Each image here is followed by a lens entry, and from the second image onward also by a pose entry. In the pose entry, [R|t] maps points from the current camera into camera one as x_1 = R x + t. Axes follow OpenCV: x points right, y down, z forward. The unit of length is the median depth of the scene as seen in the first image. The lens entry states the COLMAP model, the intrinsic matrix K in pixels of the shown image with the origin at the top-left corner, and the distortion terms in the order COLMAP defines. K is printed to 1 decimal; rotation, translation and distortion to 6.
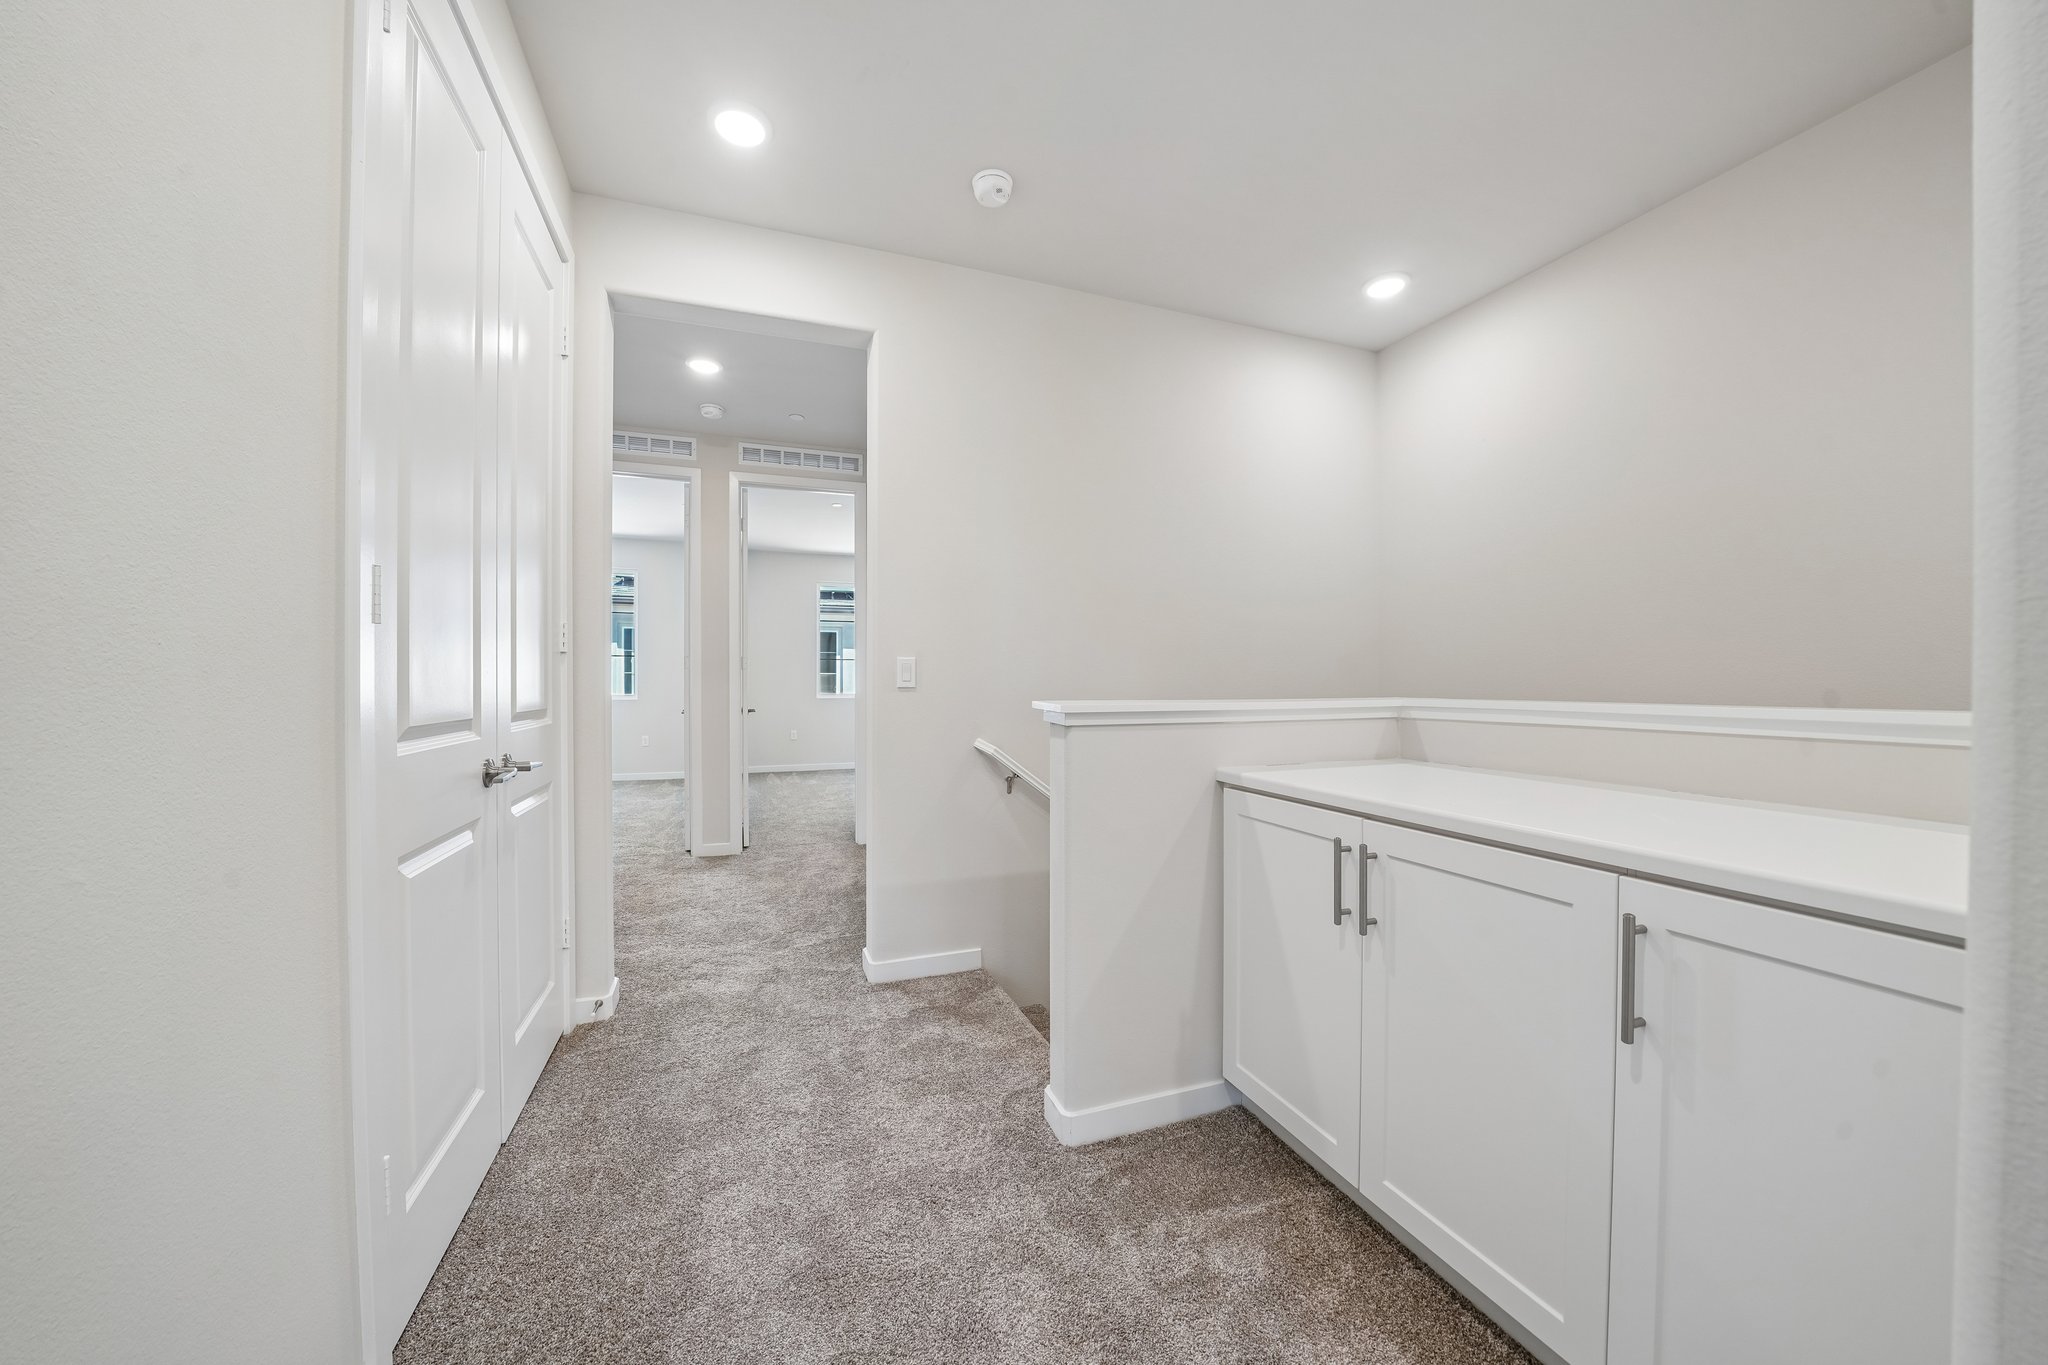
lens RADIAL K [[728.7, 0, 1017.0], [0, 728.7, 690.2], [0, 0, 1]] dist [-0.008365, 0.000013]
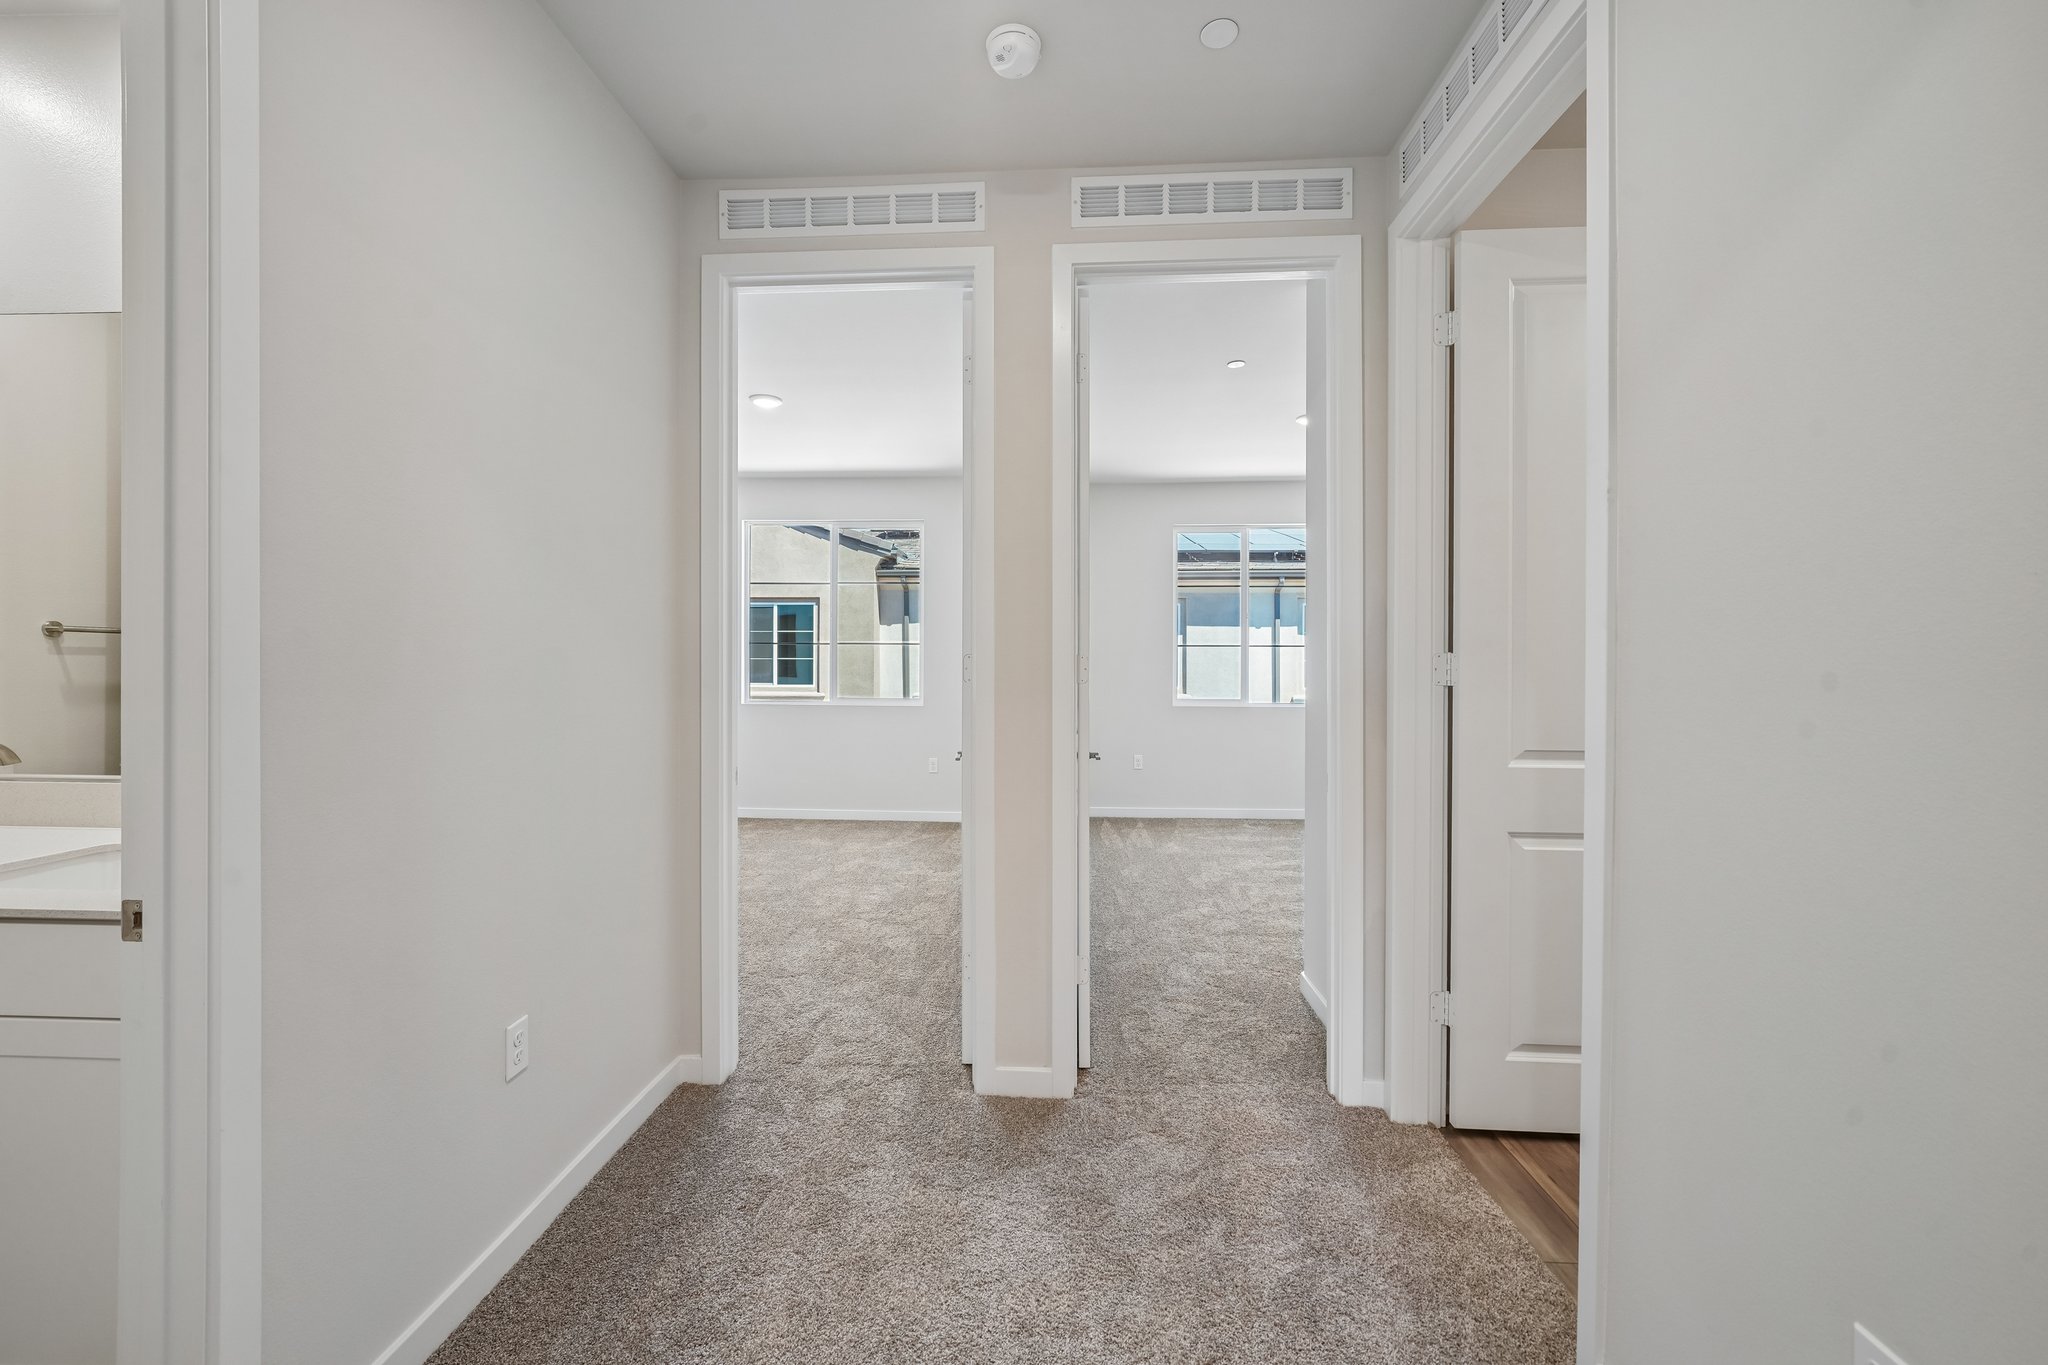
lens RADIAL K [[851.0, 0, 1014.9], [0, 851.0, 670.4], [0, 0, 1]] dist [0.002513, 0.000692]
pose [[0.916967, 0.001174, -0.398962, -0.205463], [-0.001700, 0.999998, -0.000966, -0.038551], [0.398960, 0.001564, 0.916967, 0.506392]]
